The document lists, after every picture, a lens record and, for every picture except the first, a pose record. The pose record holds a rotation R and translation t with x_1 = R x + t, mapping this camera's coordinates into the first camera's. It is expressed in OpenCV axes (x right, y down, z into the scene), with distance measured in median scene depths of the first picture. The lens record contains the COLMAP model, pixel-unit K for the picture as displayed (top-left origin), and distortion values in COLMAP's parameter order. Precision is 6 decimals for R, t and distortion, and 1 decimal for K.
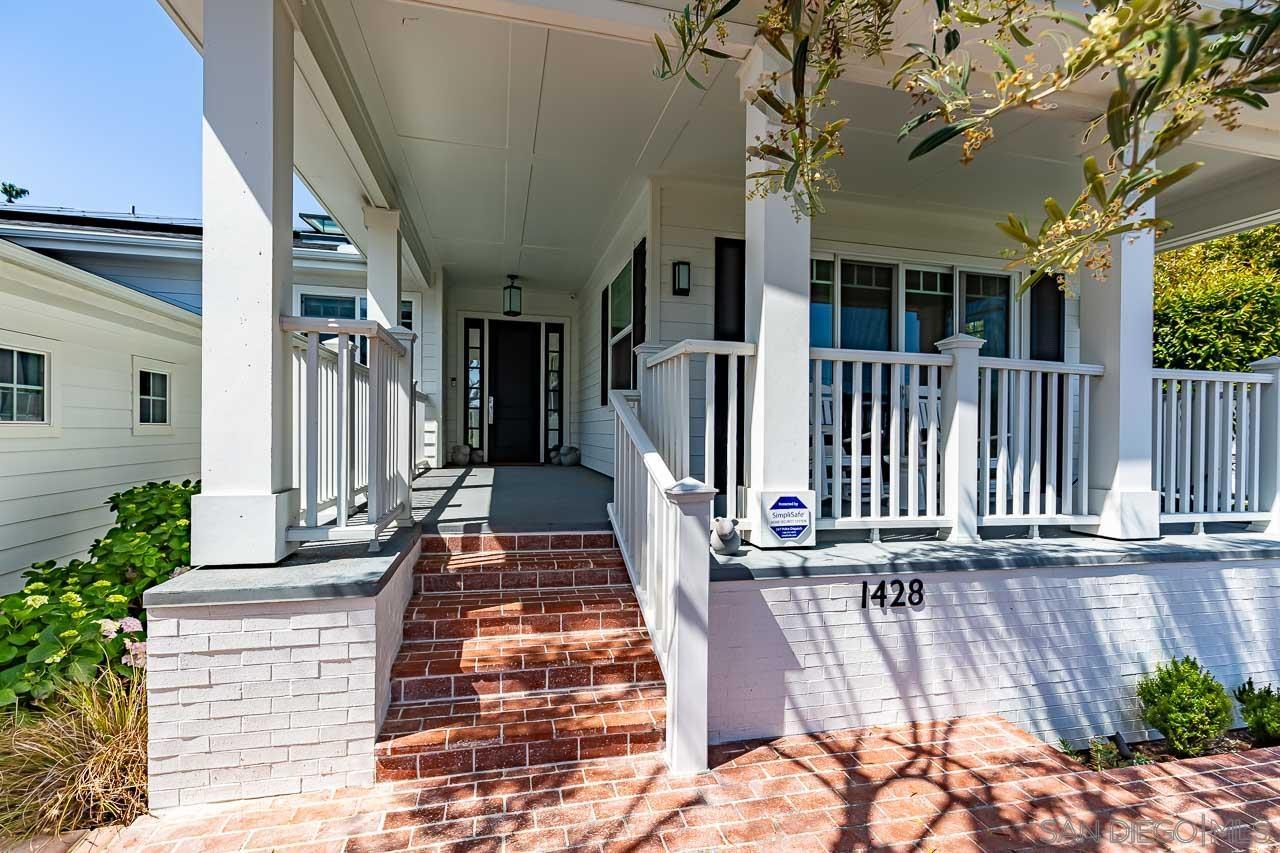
lens RADIAL K [[578.3, 0, 640.8], [0, 578.3, 431.1], [0, 0, 1]] dist [-0.001293, 0.000063]
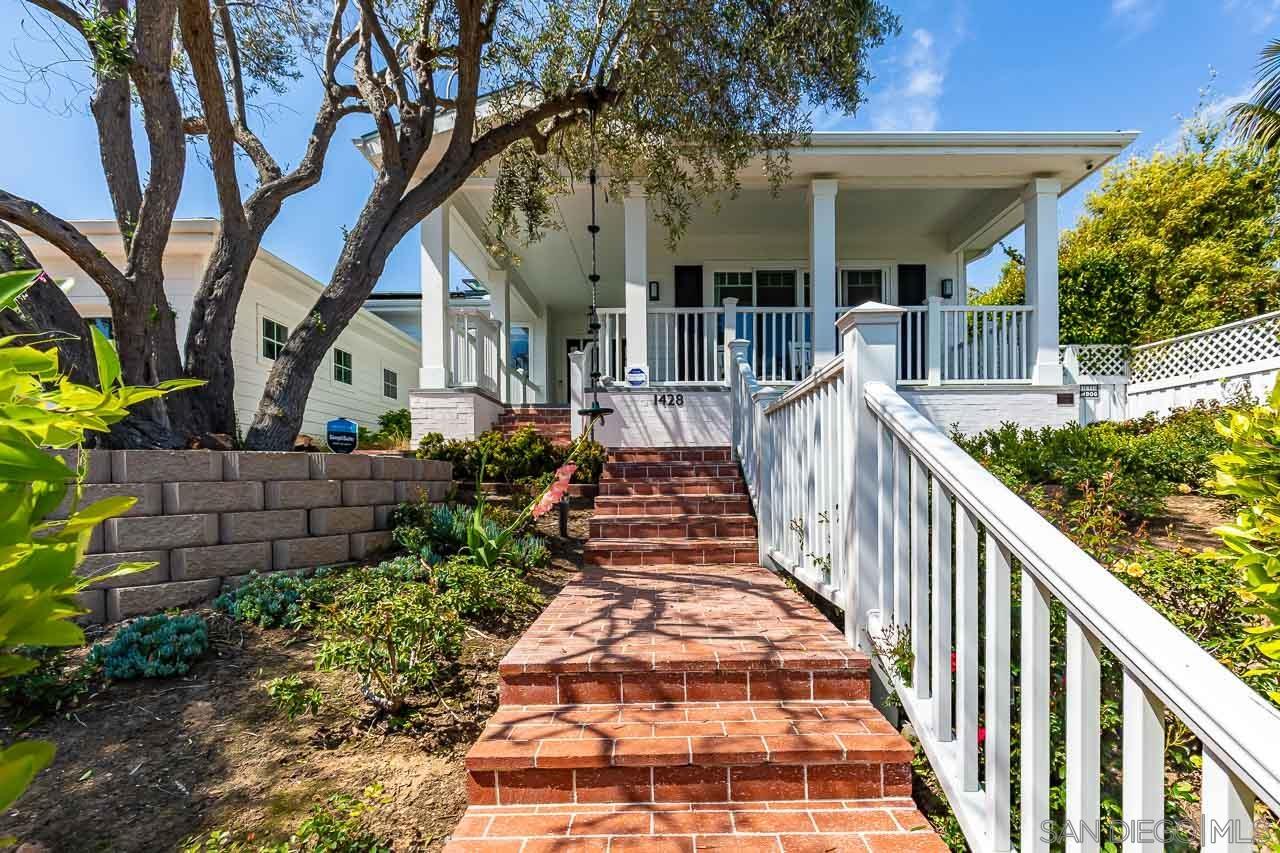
lens RADIAL K [[617.6, 0, 678.2], [0, 617.6, 473.4], [0, 0, 1]] dist [0.000549, 0.000511]
pose [[0.974060, -0.035854, -0.223433, 0.984871], [0.029618, 0.999074, -0.031199, 0.633226], [0.224344, 0.023772, 0.974220, -1.450437]]
